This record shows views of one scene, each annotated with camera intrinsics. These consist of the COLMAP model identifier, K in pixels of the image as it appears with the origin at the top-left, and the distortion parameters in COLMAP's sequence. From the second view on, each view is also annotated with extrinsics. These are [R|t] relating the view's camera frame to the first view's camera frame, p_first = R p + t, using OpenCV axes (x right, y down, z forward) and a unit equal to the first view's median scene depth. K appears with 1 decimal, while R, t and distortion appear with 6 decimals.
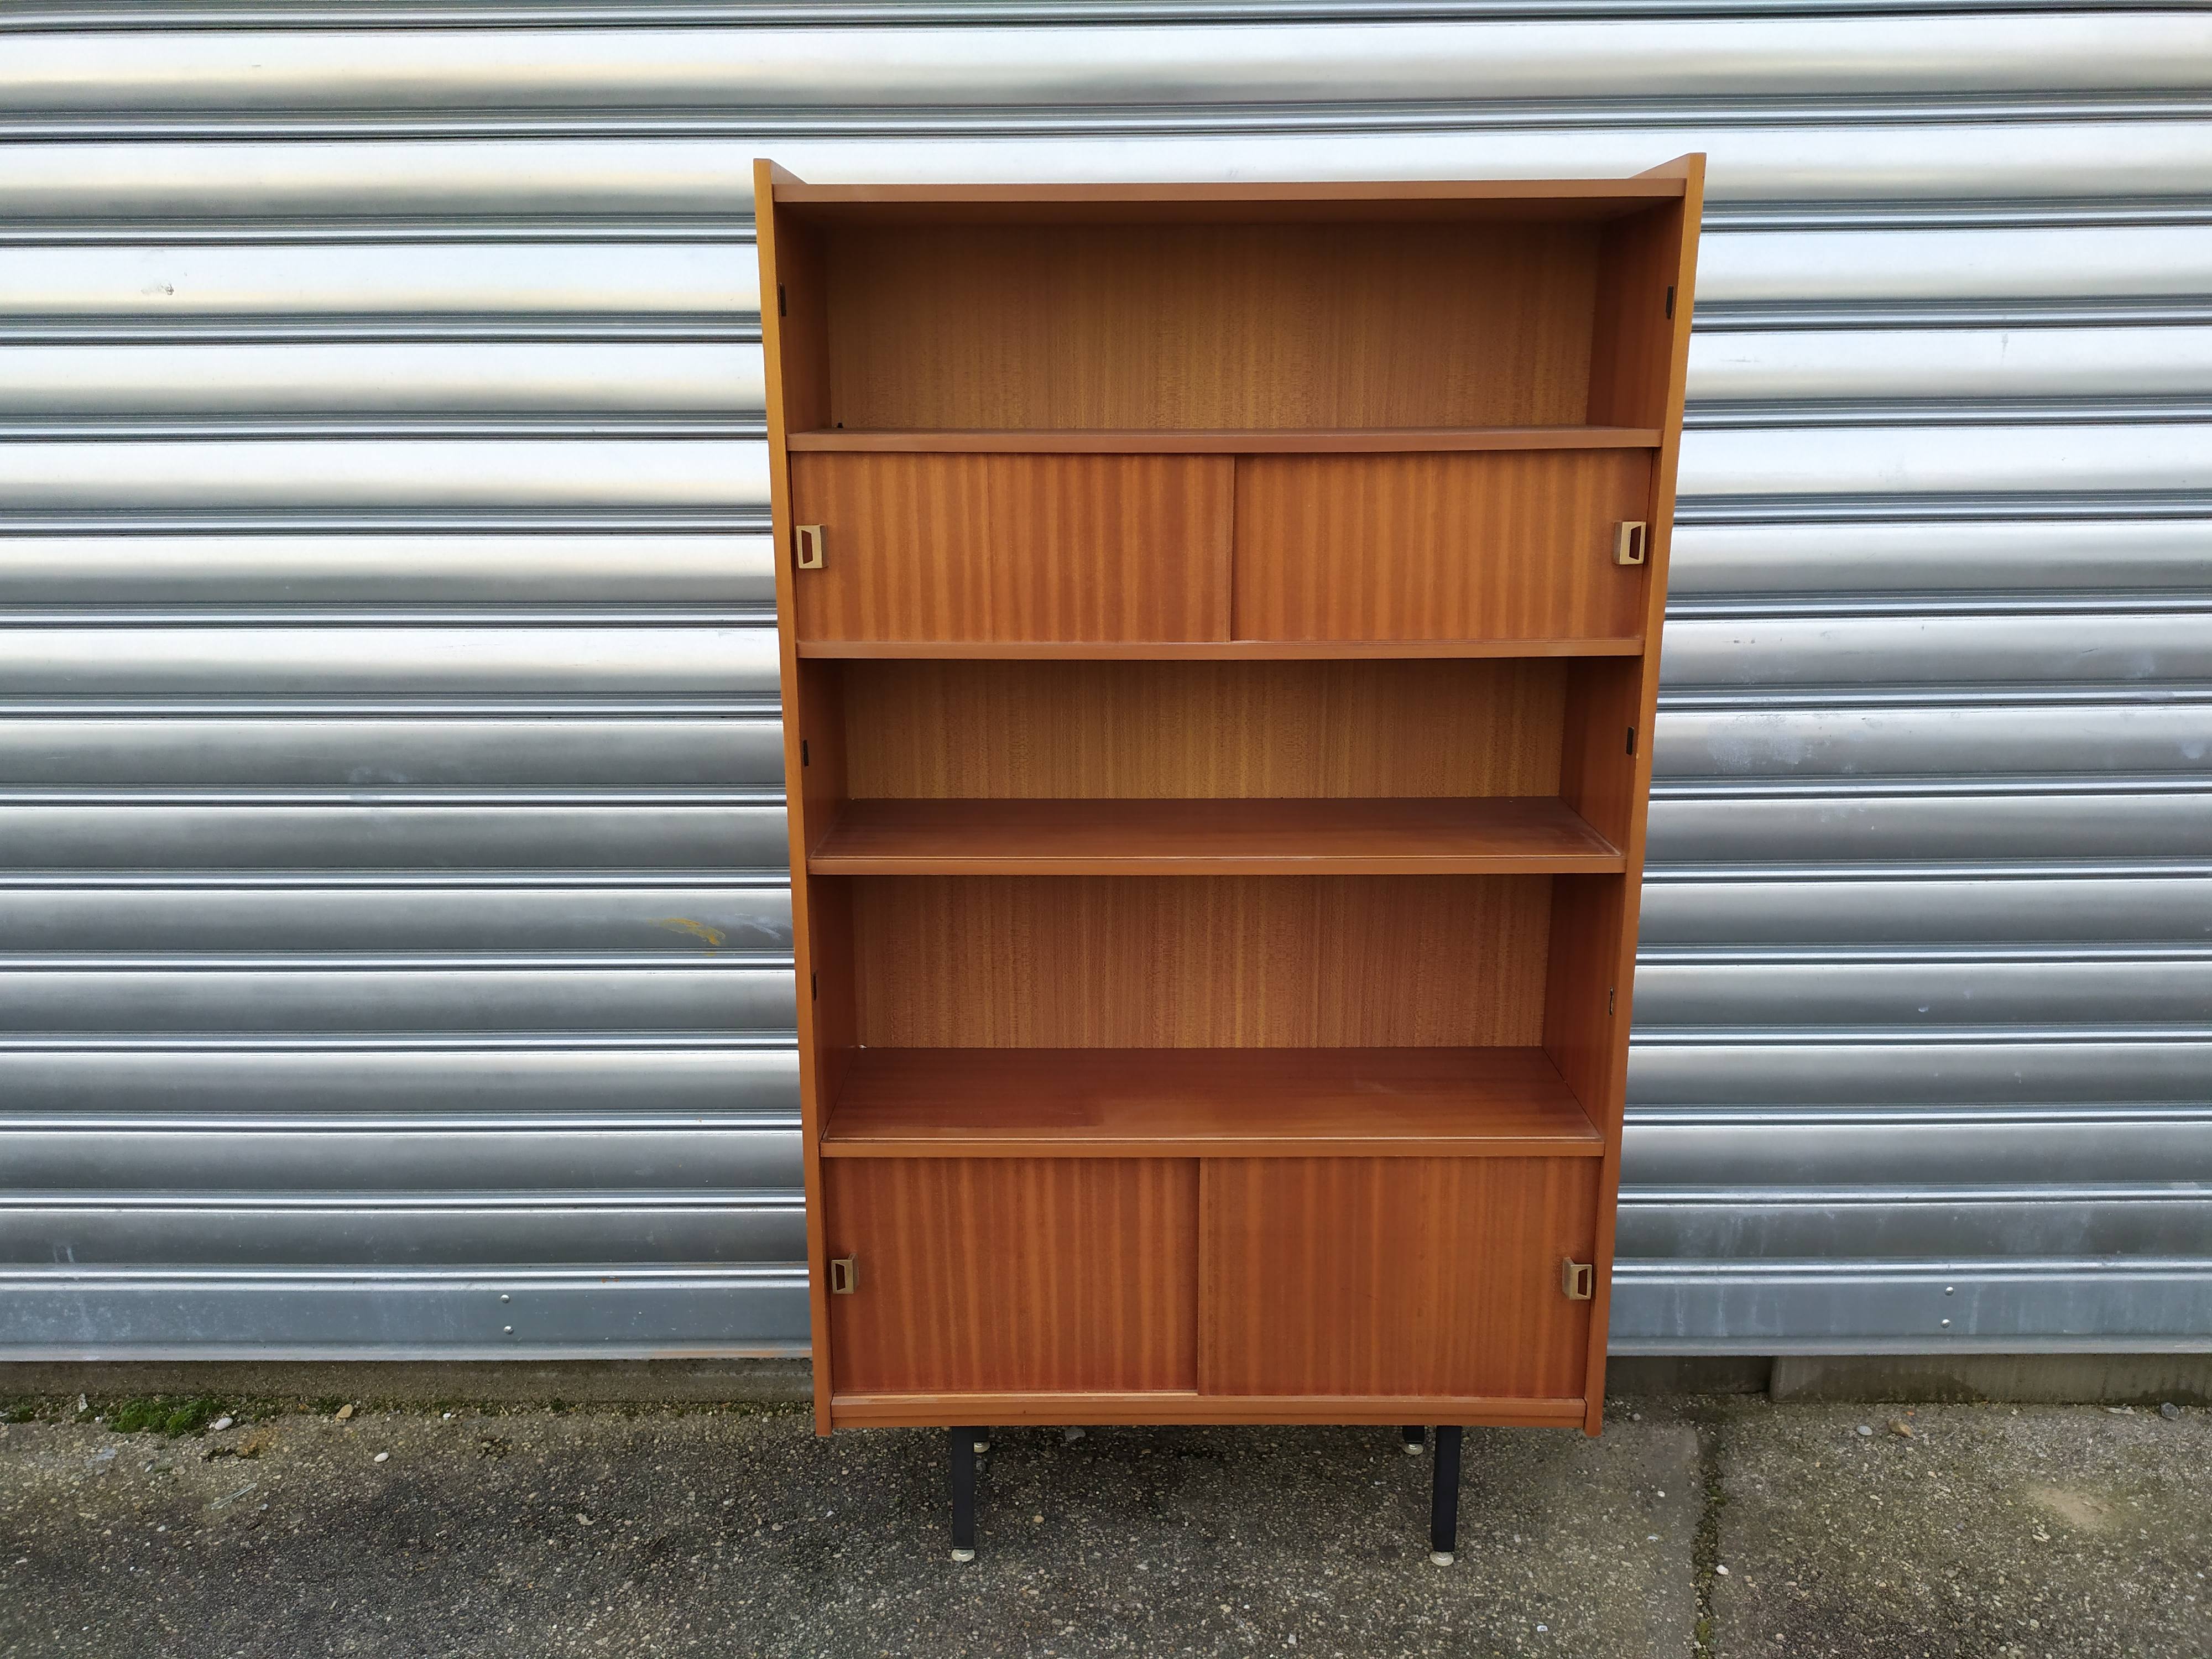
lens RADIAL K [[1675.3, 0, 1106.0], [0, 1675.3, 829.5], [0, 0, 1]] dist [0.074519, -0.077858]
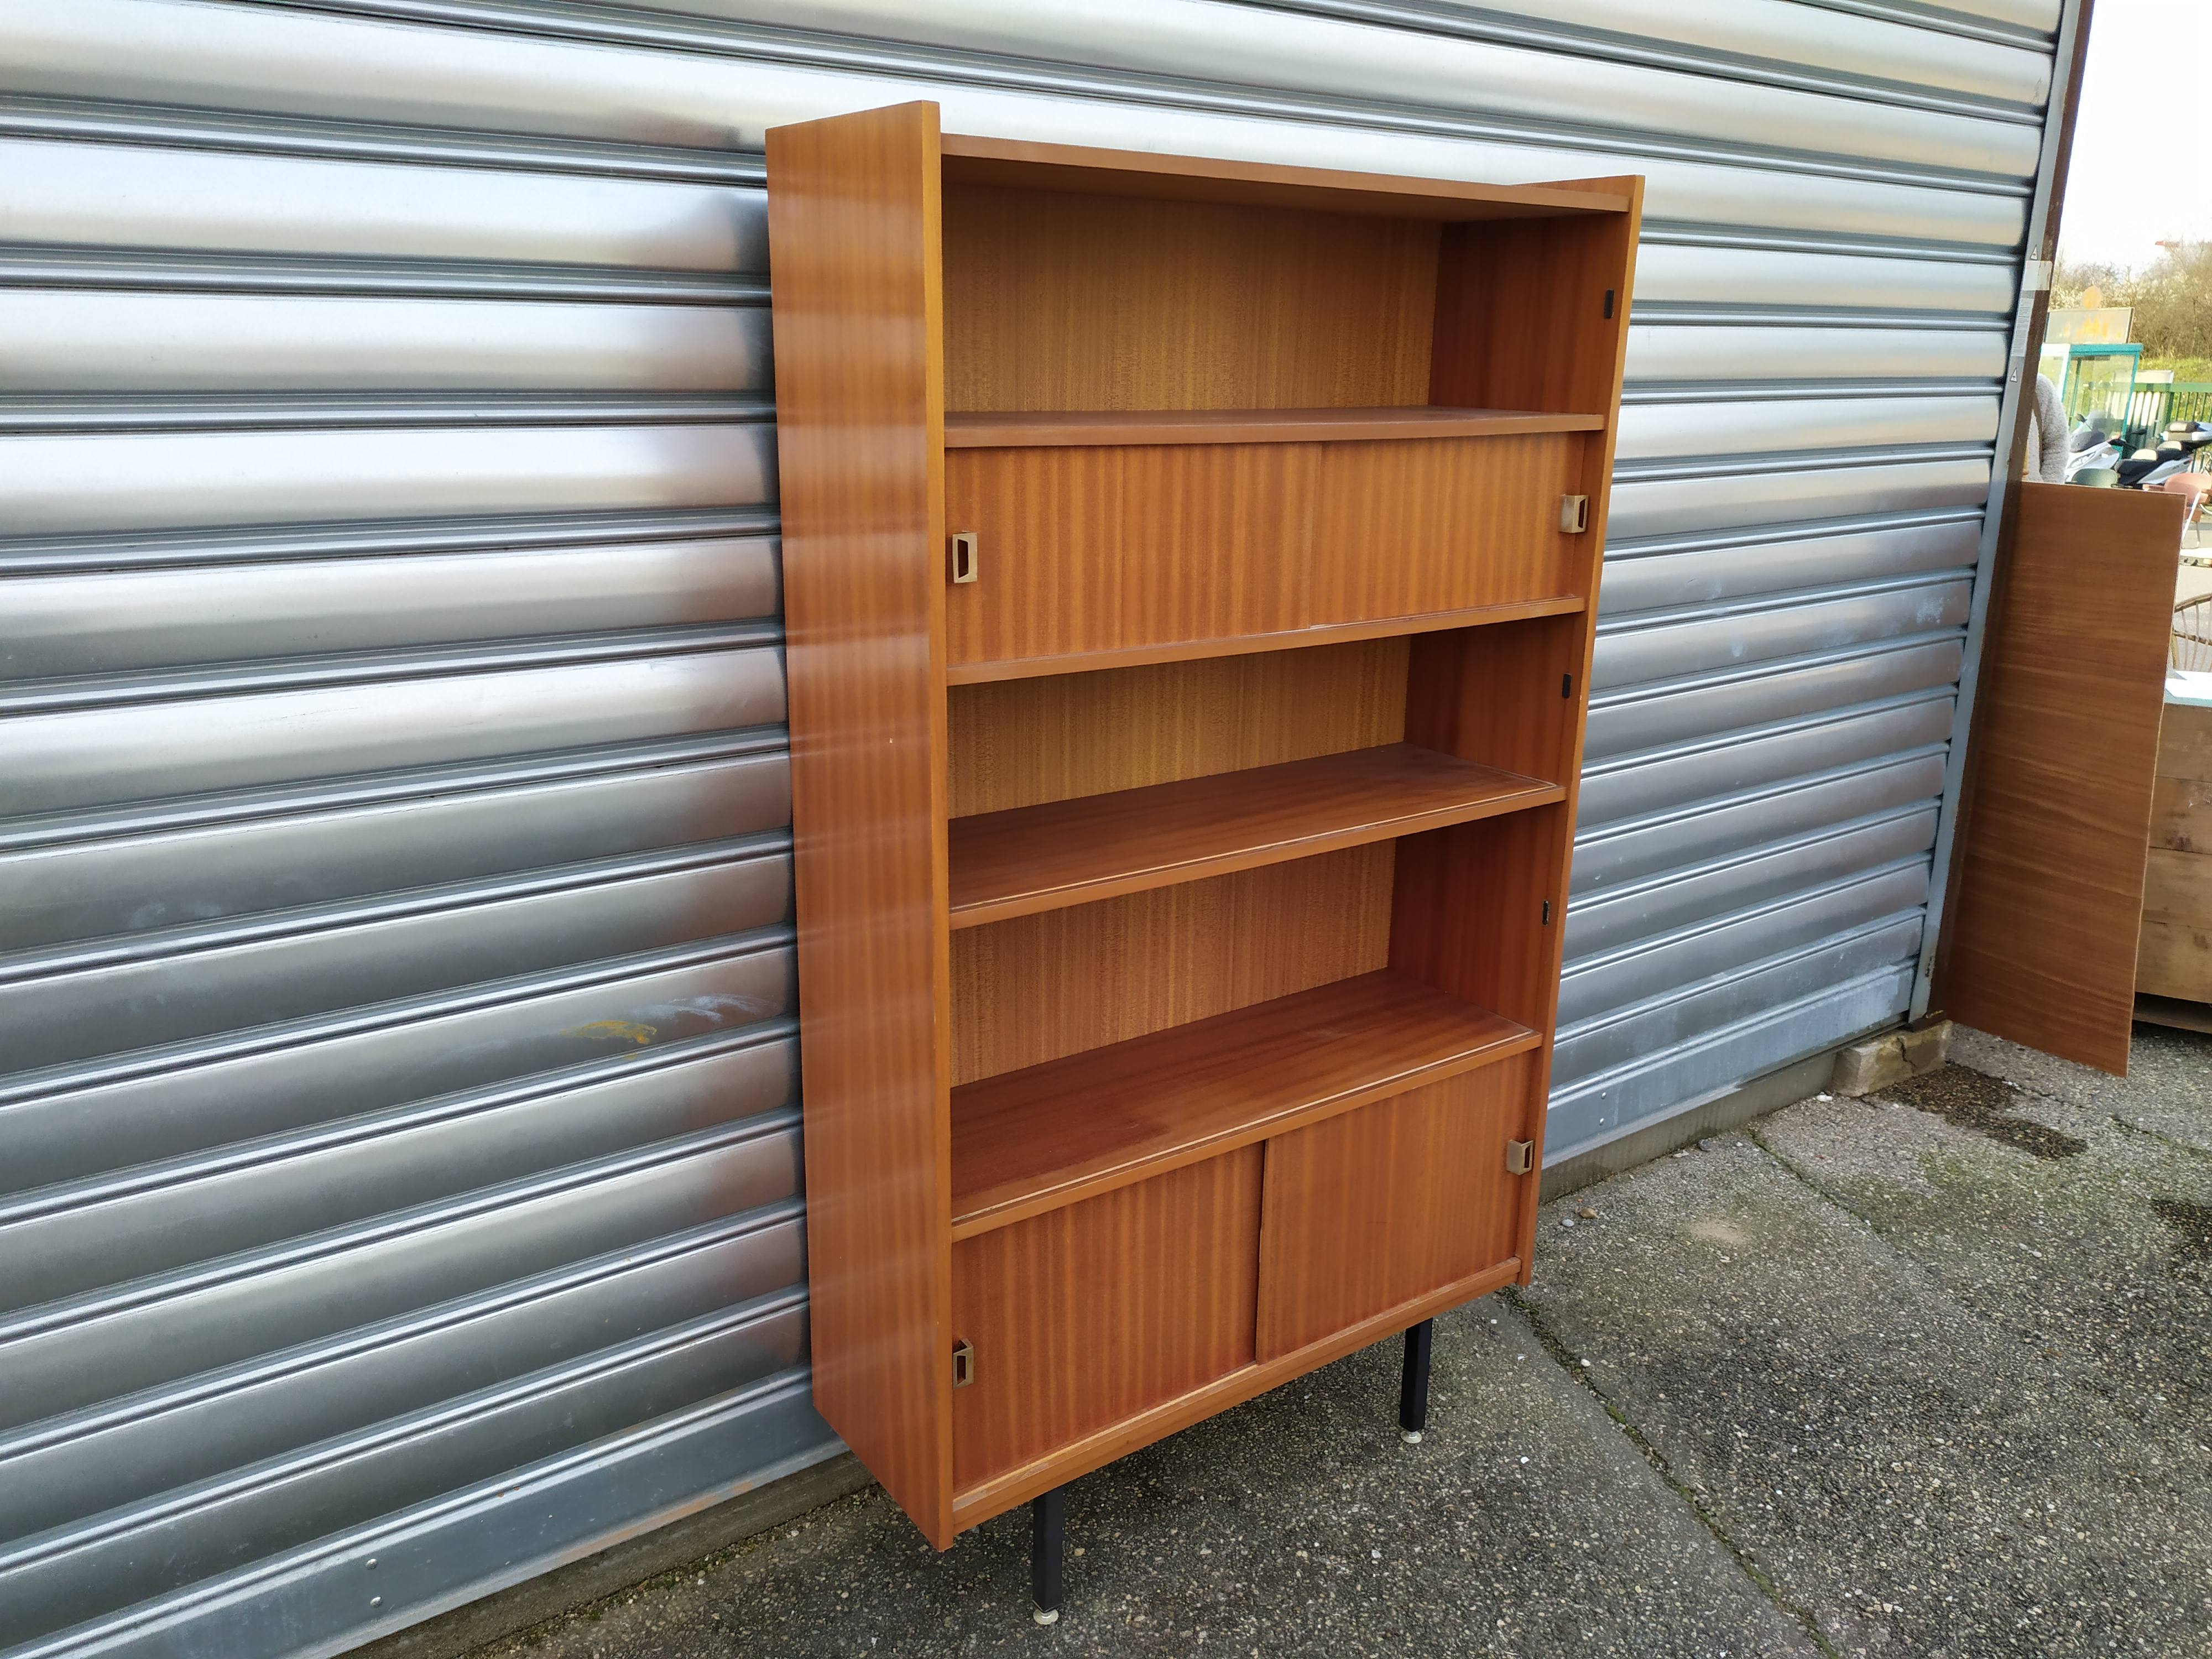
lens RADIAL K [[1676.8, 0, 1117.7], [0, 1676.8, 839.7], [0, 0, 1]] dist [0.072718, -0.081474]
pose [[0.806736, -0.152123, 0.570996, -0.551298], [0.128408, 0.988335, 0.081888, -0.074199], [-0.576792, 0.007259, 0.816859, 0.213677]]
